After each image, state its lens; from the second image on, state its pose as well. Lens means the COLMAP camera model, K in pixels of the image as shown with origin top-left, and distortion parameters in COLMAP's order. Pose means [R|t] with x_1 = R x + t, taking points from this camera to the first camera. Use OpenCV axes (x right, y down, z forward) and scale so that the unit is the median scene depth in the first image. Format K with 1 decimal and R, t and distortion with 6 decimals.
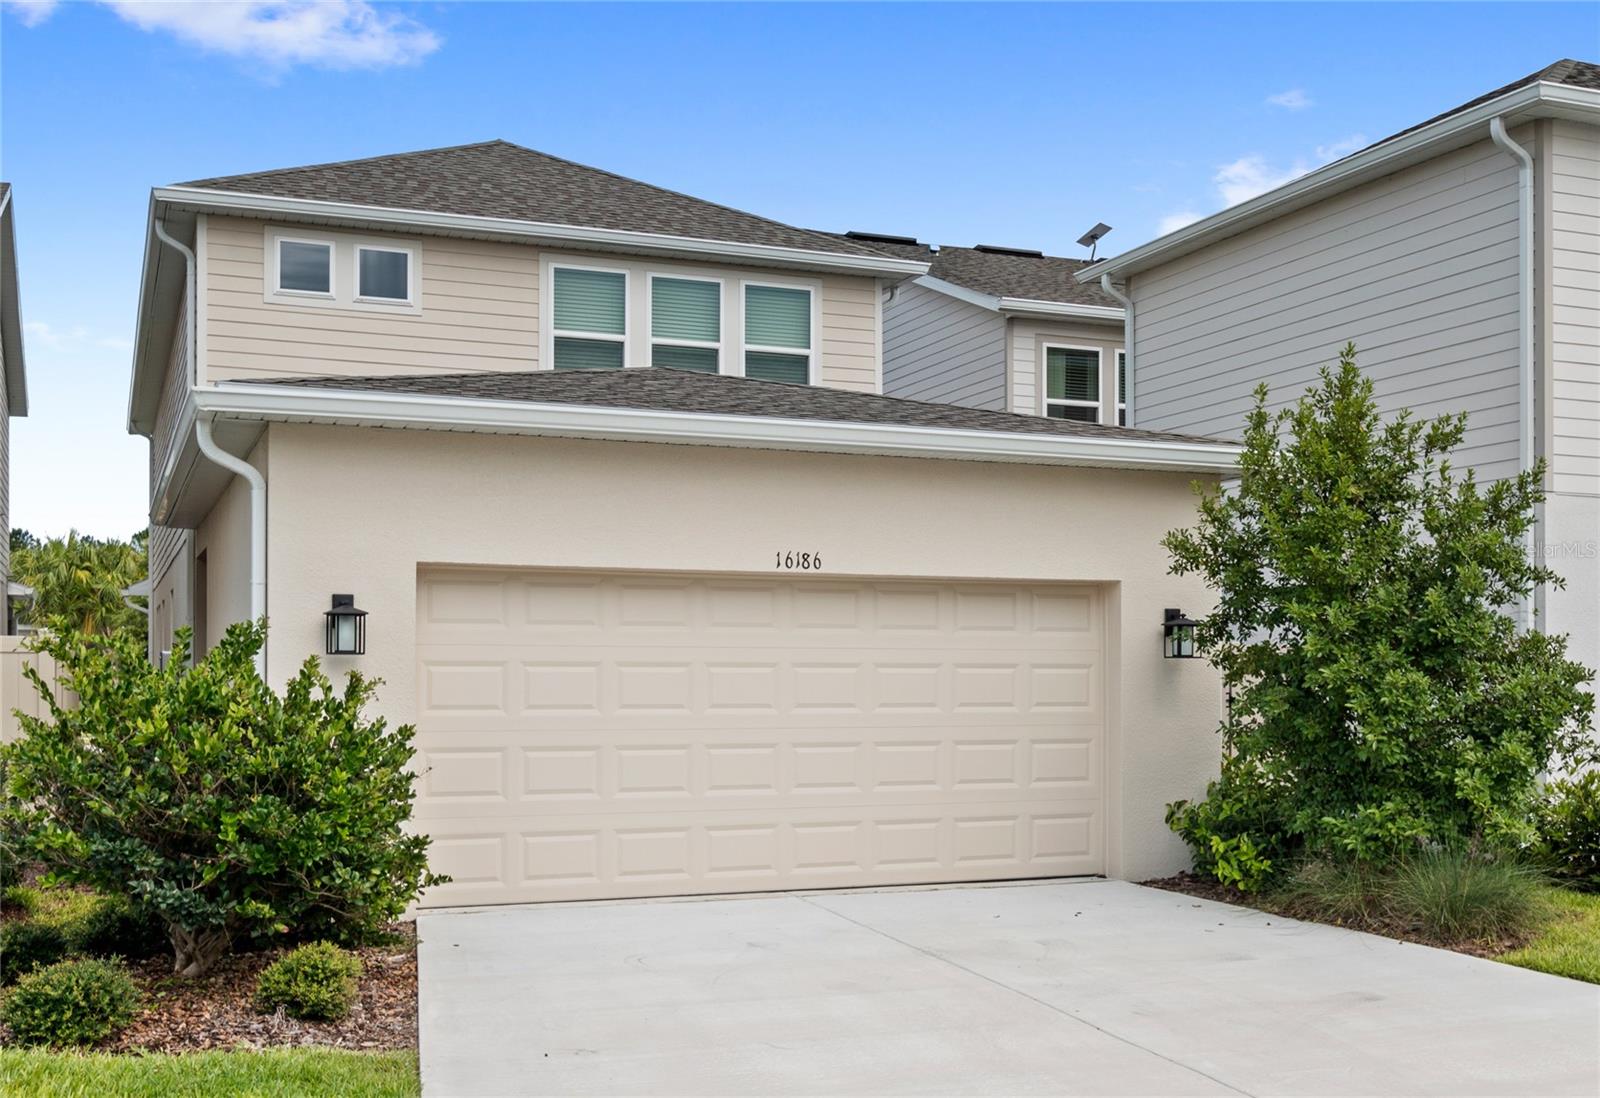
lens RADIAL K [[1539.3, 0, 800.3], [0, 1539.3, 542.0], [0, 0, 1]] dist [-0.009478, 0.001143]
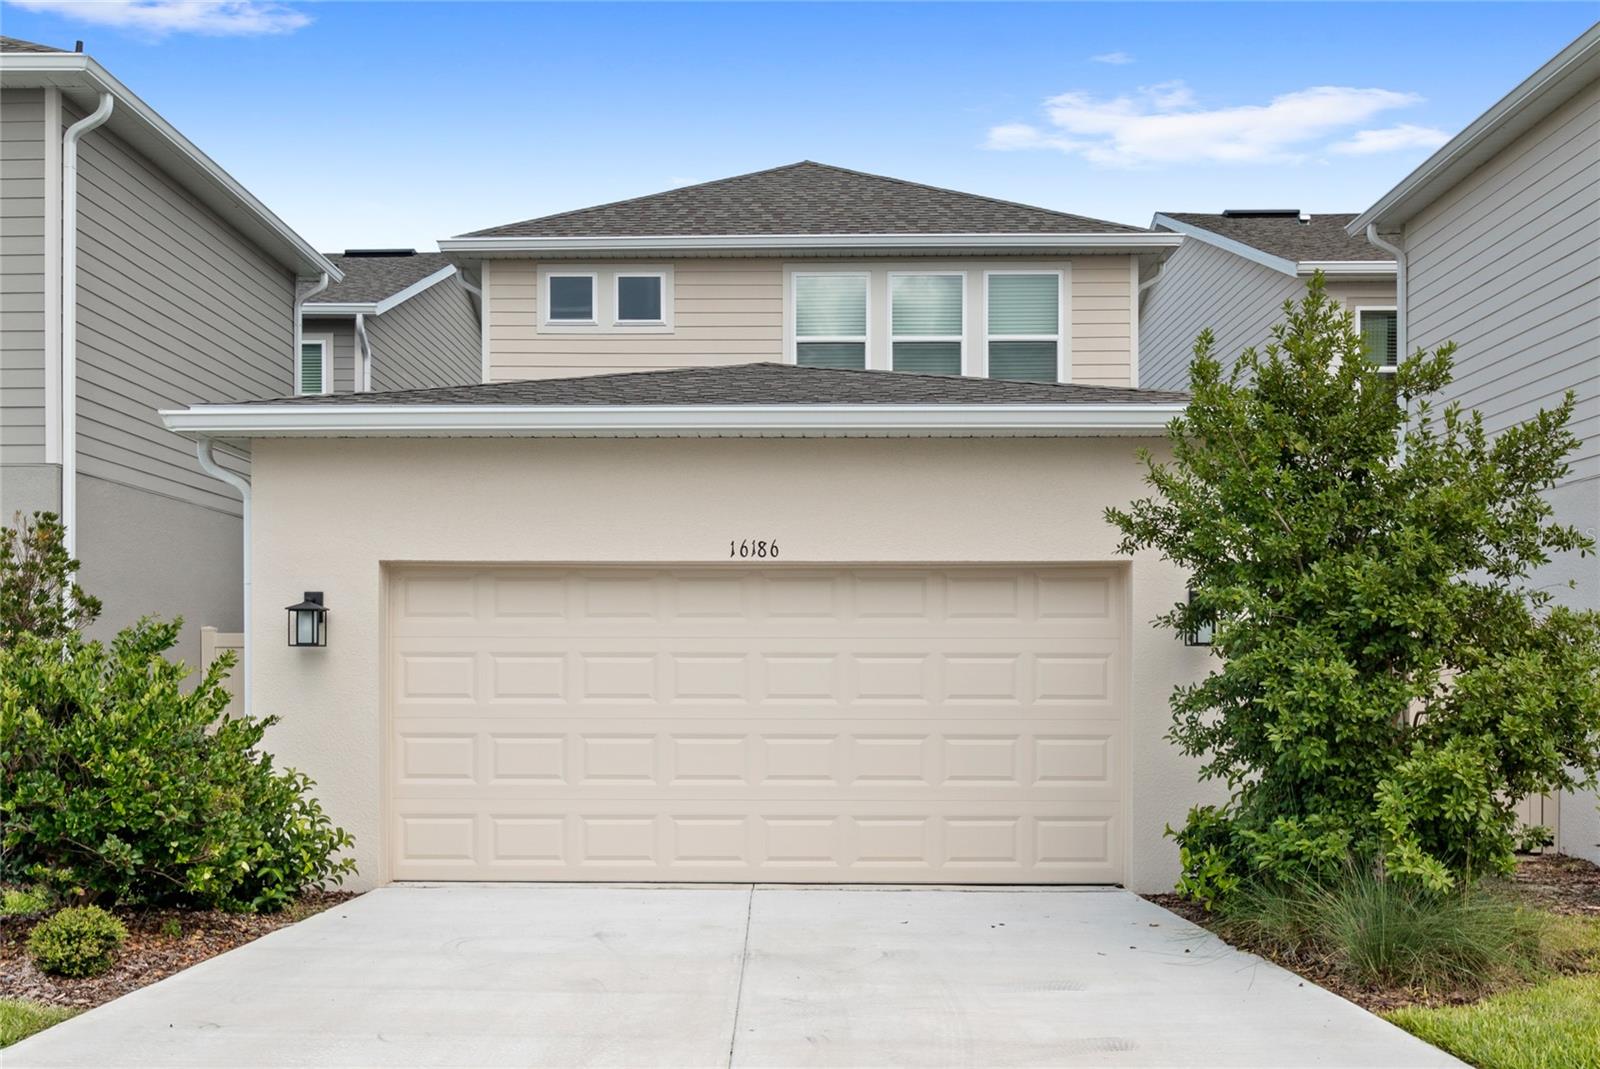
lens RADIAL K [[1466.6, 0, 800.0], [0, 1466.6, 534.5], [0, 0, 1]] dist [-0.007497, 0.000643]
pose [[0.930326, -0.033228, -0.365225, 0.338412], [0.031588, 0.999446, -0.010465, 0.012429], [0.365371, -0.001801, 0.930860, 0.123454]]
